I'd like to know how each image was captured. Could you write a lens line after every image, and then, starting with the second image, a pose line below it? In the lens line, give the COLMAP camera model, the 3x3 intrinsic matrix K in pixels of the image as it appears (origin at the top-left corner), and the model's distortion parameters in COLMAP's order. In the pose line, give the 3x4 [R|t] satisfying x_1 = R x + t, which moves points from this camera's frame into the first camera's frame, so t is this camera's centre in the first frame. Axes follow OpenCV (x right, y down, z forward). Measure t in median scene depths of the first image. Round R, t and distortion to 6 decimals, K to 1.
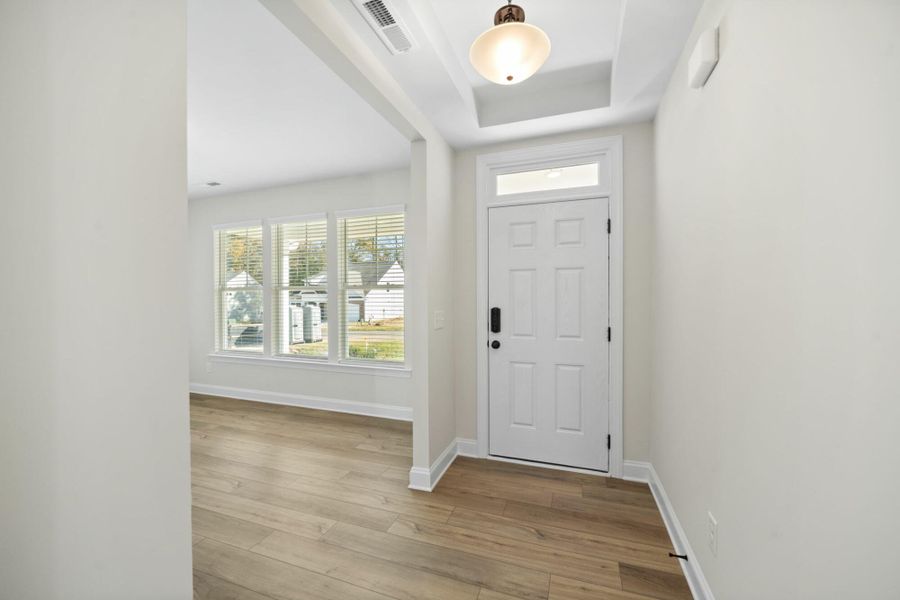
lens RADIAL K [[345.8, 0, 457.6], [0, 345.8, 303.4], [0, 0, 1]] dist [-0.017365, 0.004475]
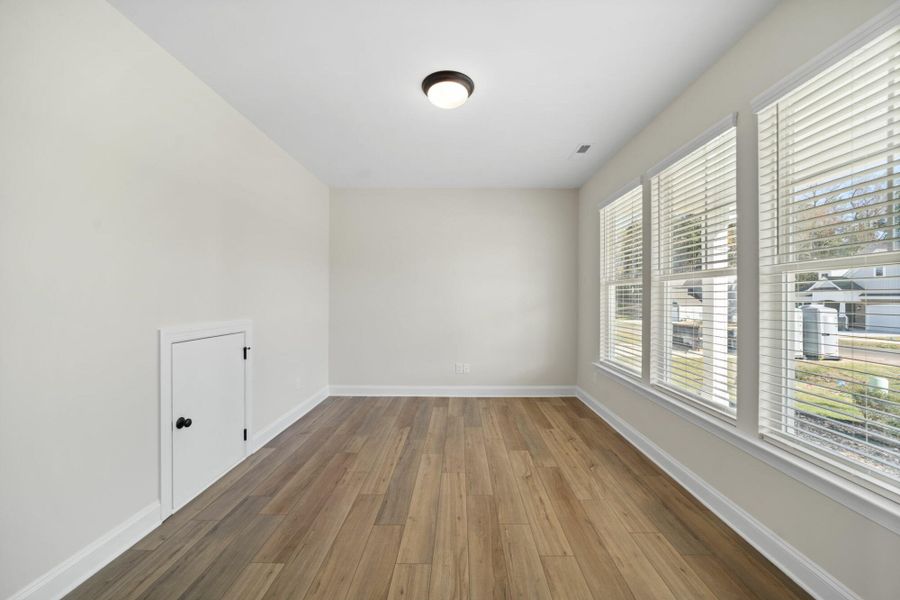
lens RADIAL K [[345.8, 0, 457.3], [0, 345.8, 301.1], [0, 0, 1]] dist [-0.017365, 0.004475]
pose [[0.322625, 0.013686, -0.946428, -0.050666], [-0.013969, 0.999855, 0.009697, -0.003646], [0.946424, 0.010092, 0.322770, 0.429253]]
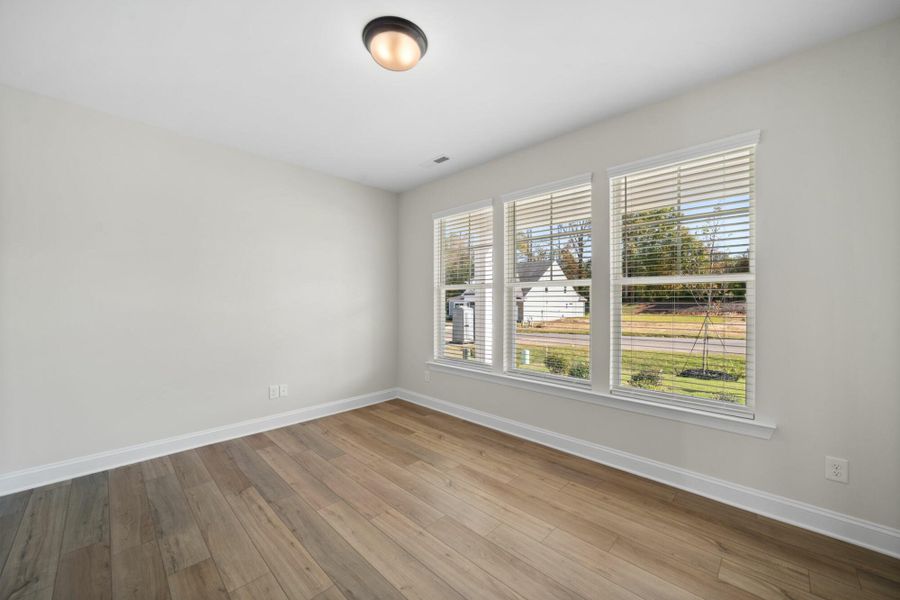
lens RADIAL K [[345.8, 0, 456.5], [0, 345.8, 302.4], [0, 0, 1]] dist [-0.017365, 0.004475]
pose [[0.908235, 0.004891, -0.418433, -0.296936], [-0.007413, 0.999963, -0.004402, 0.000453], [0.418396, 0.007100, 0.908237, 0.232849]]
